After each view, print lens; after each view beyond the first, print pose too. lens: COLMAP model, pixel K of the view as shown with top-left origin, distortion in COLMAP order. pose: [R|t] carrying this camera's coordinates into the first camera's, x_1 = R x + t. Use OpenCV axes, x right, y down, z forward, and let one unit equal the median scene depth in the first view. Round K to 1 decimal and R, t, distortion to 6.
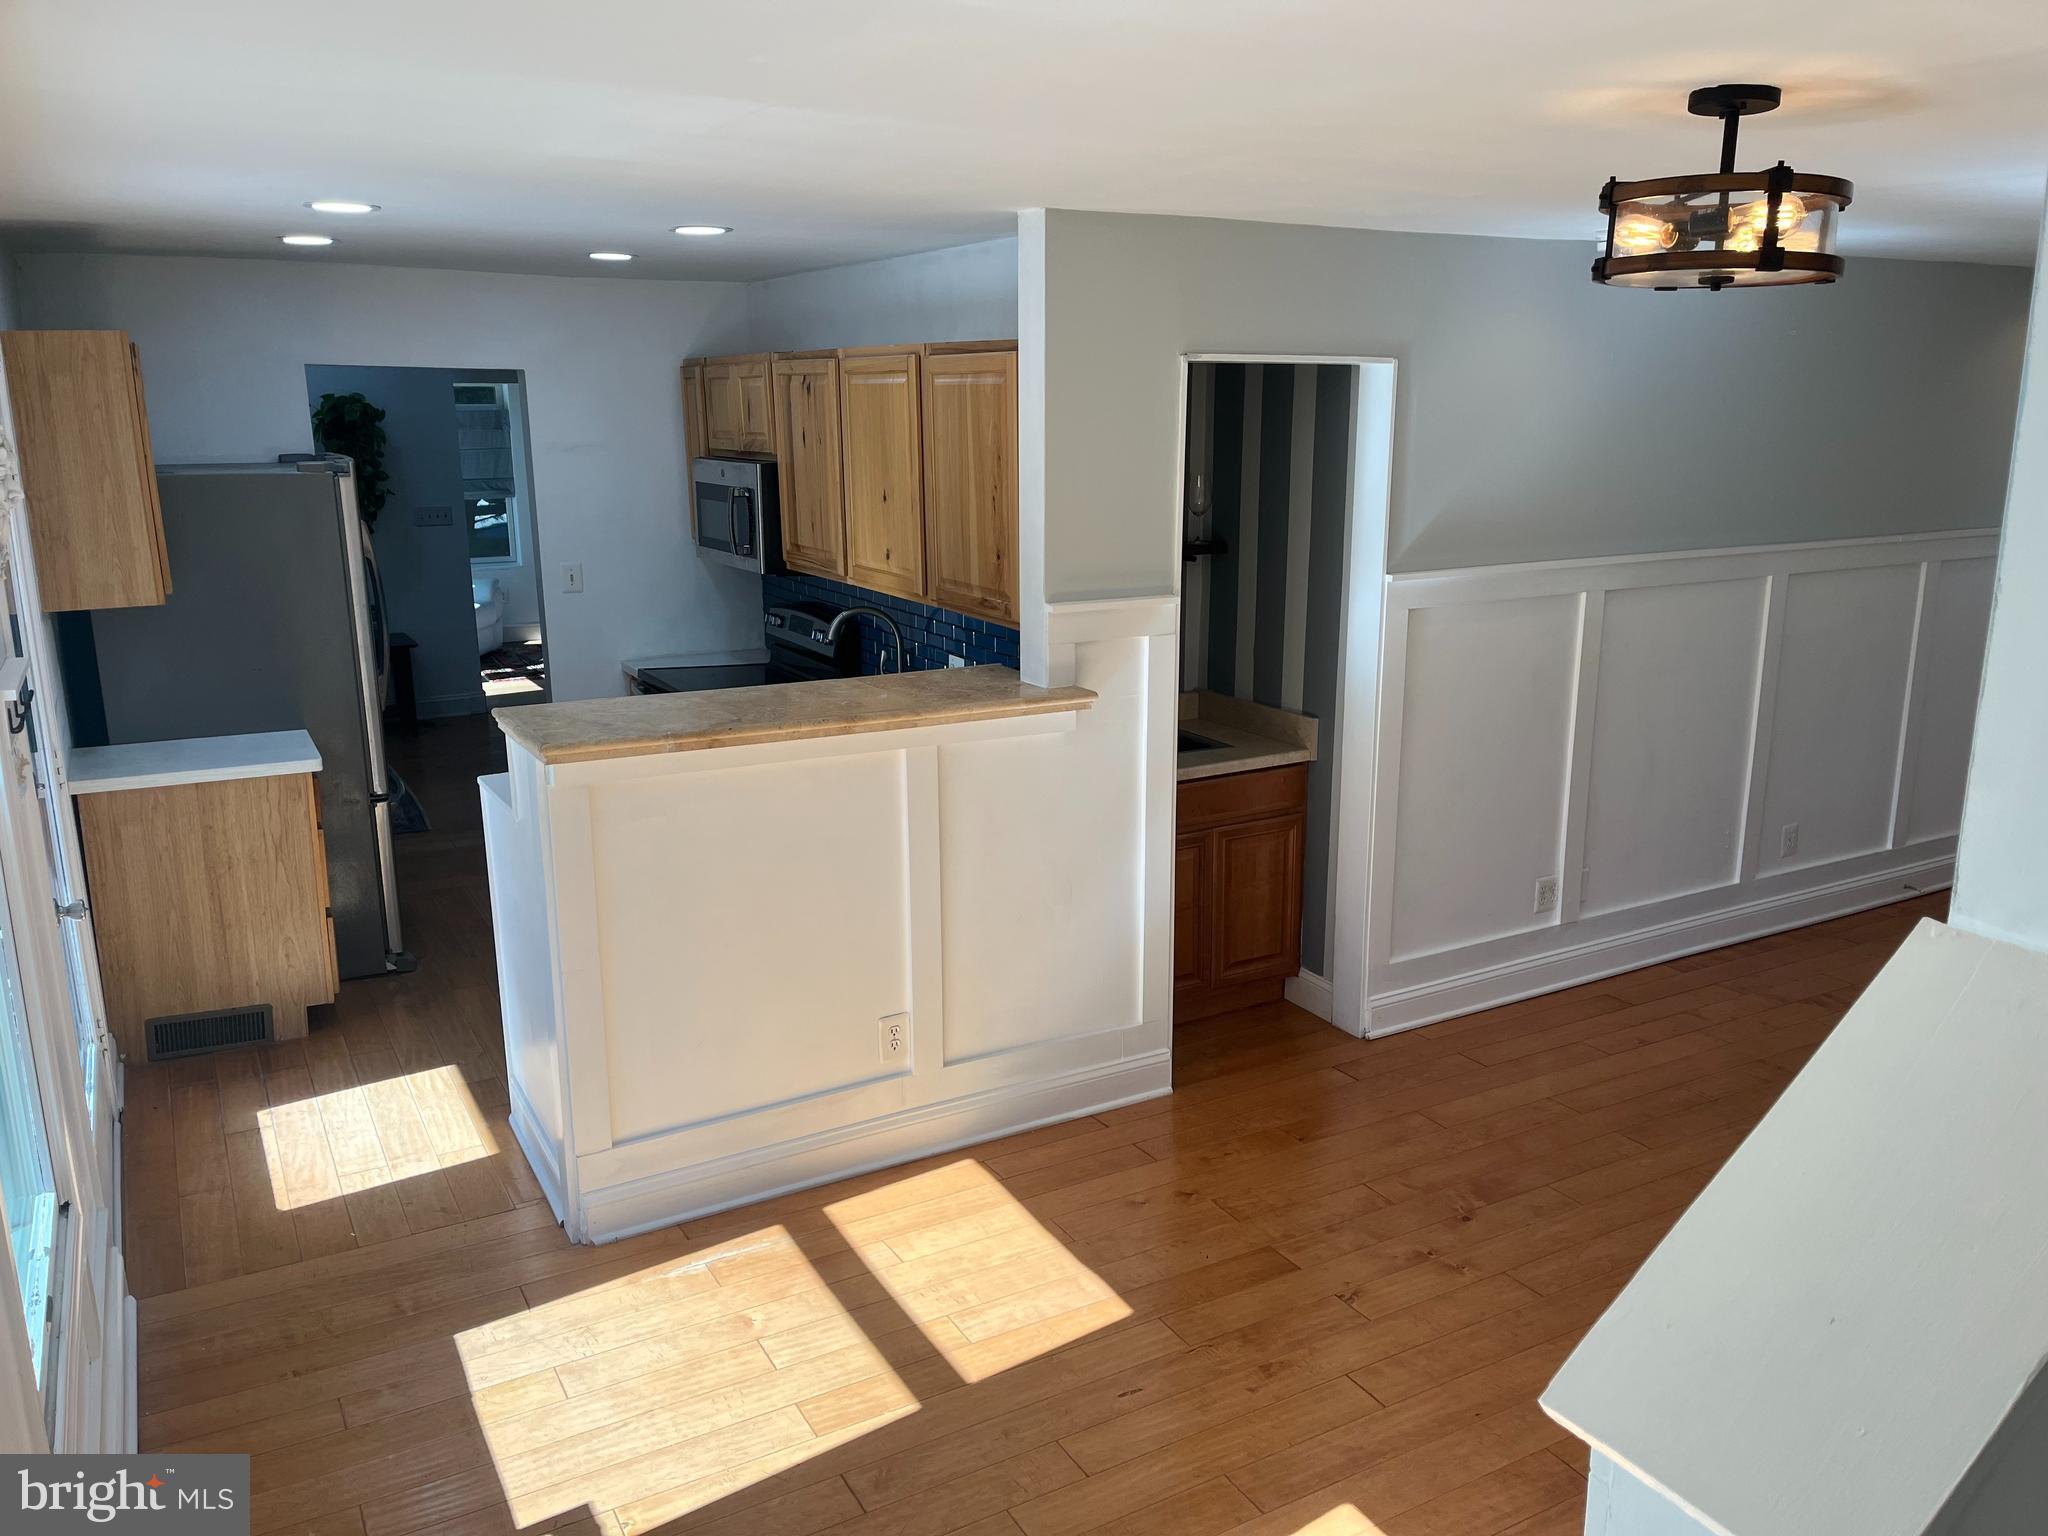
lens RADIAL K [[1559.6, 0, 1024.0], [0, 1559.6, 768.0], [0, 0, 1]] dist [0.056067, -0.047749]
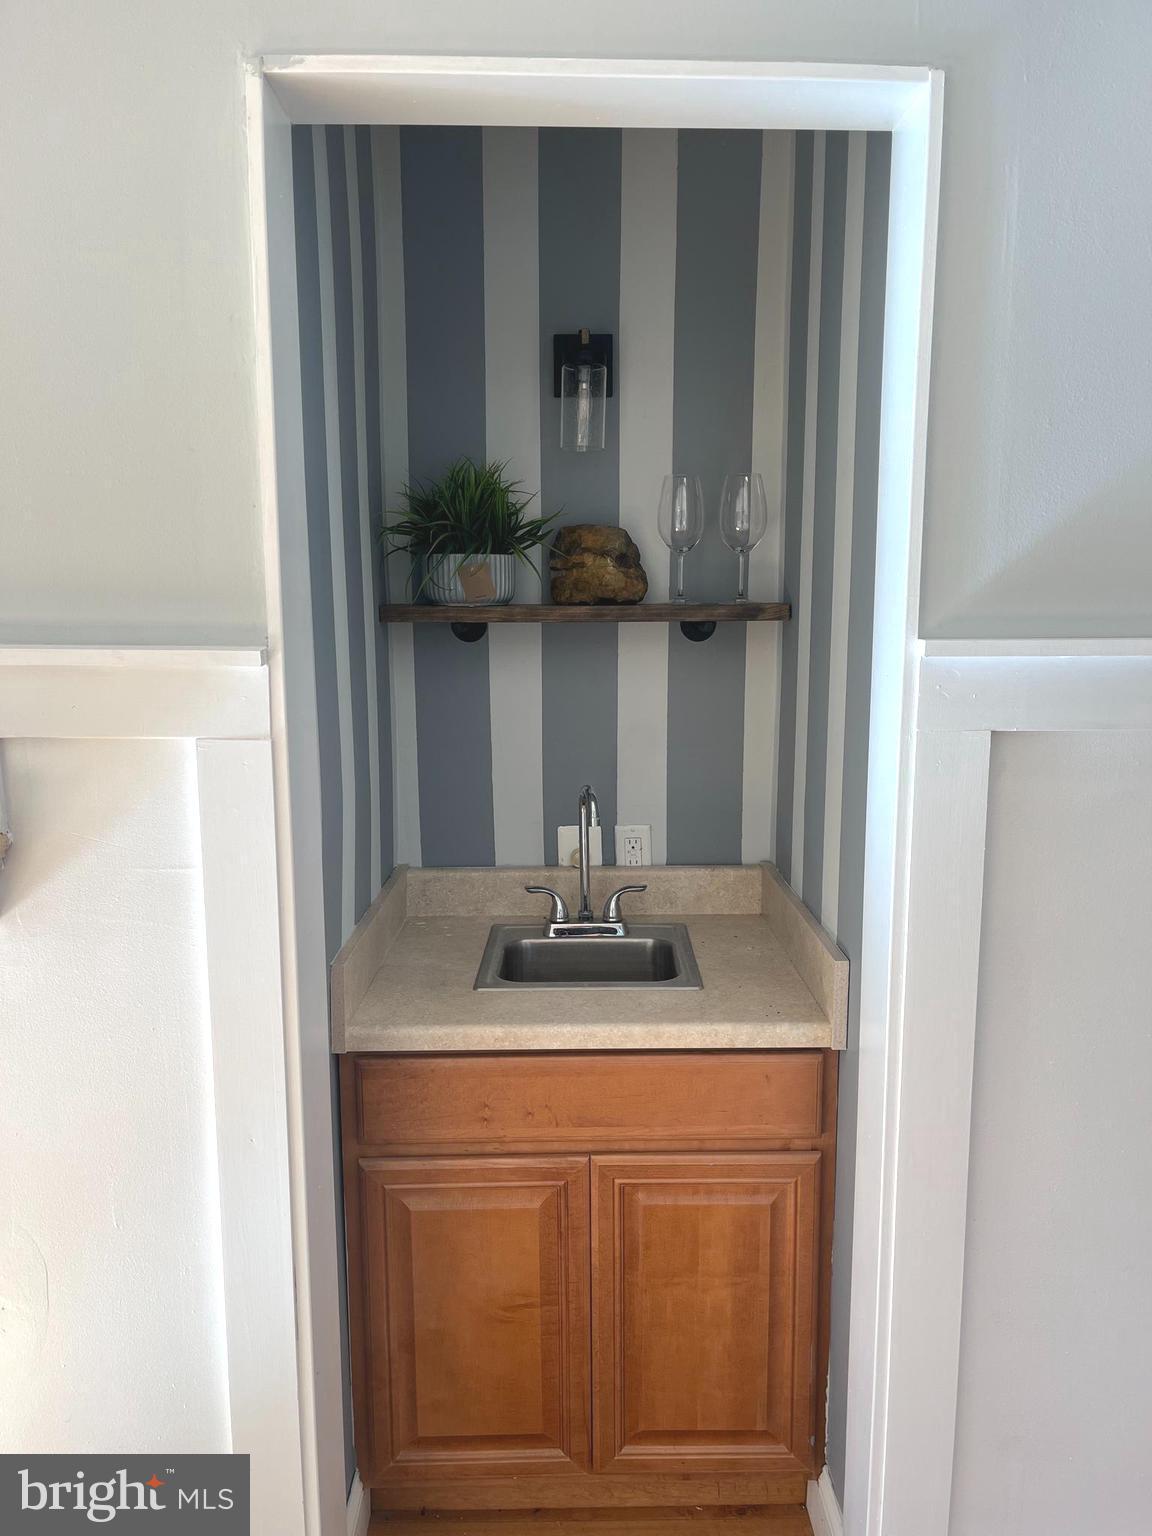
lens RADIAL K [[1169.7, 0, 567.2], [0, 1169.7, 772.9], [0, 0, 1]] dist [0.056067, -0.047749]
pose [[0.872050, 0.080174, -0.482806, 0.312659], [-0.116641, 0.992112, -0.045930, -0.068606], [0.475315, 0.096368, 0.874522, 0.726575]]
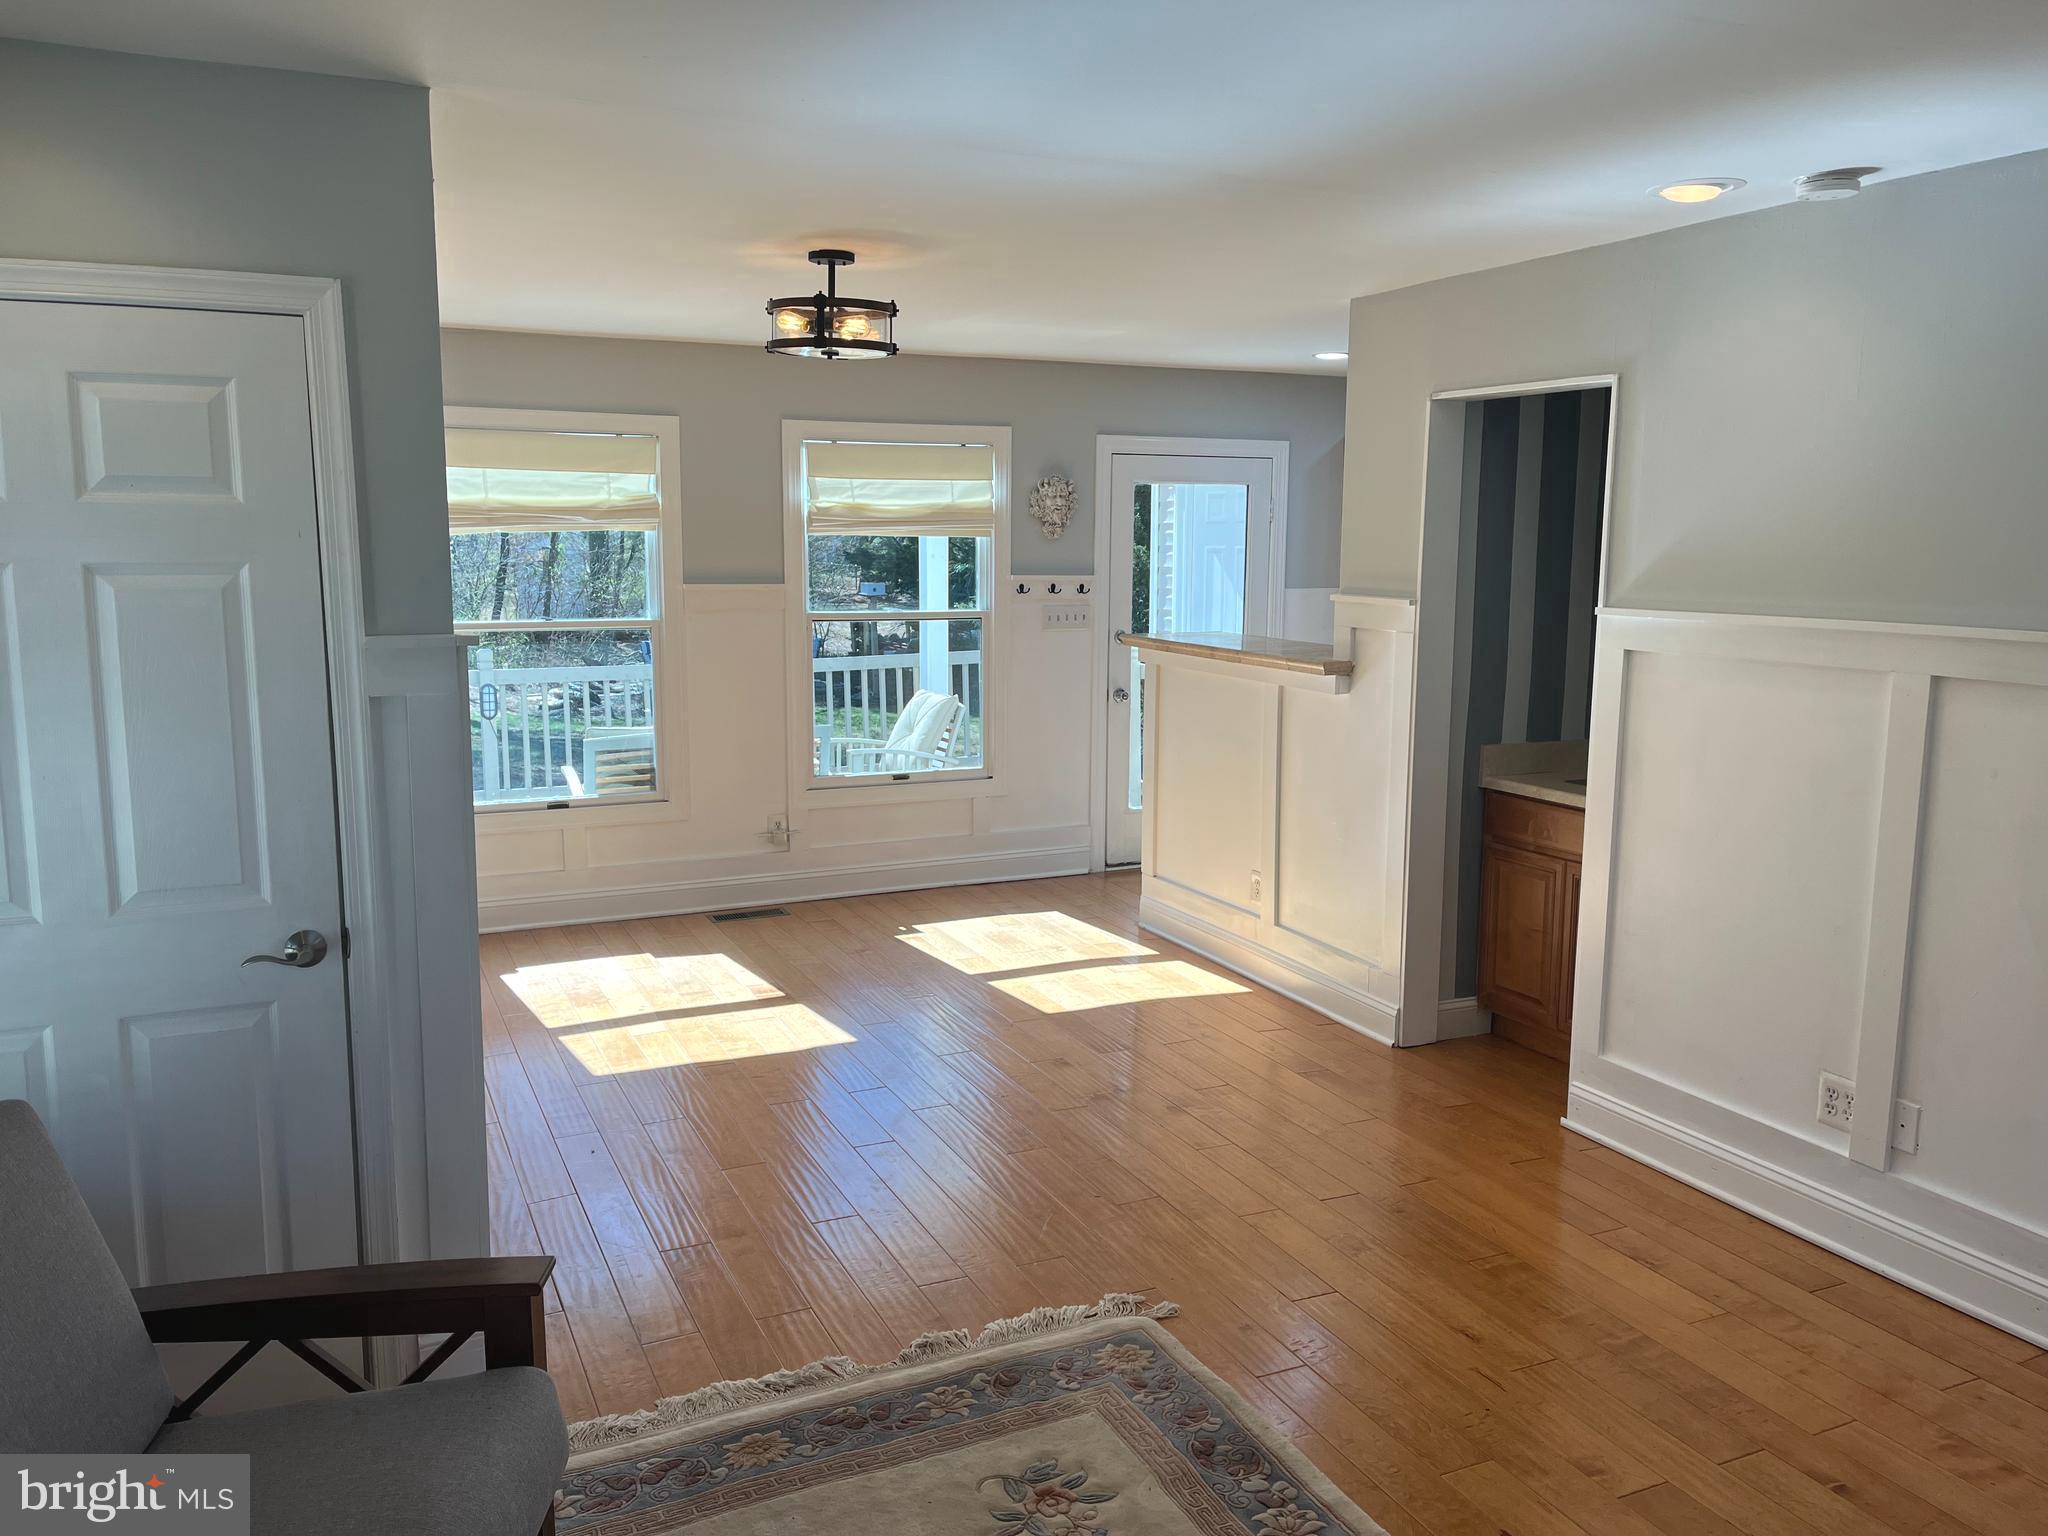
lens RADIAL K [[1559.6, 0, 1024.0], [0, 1559.6, 768.0], [0, 0, 1]] dist [0.056067, -0.047749]
pose [[-0.085308, 0.150263, -0.984959, 1.224128], [-0.236228, 0.957325, 0.166507, -0.111095], [0.967946, 0.246879, -0.046171, 0.767054]]
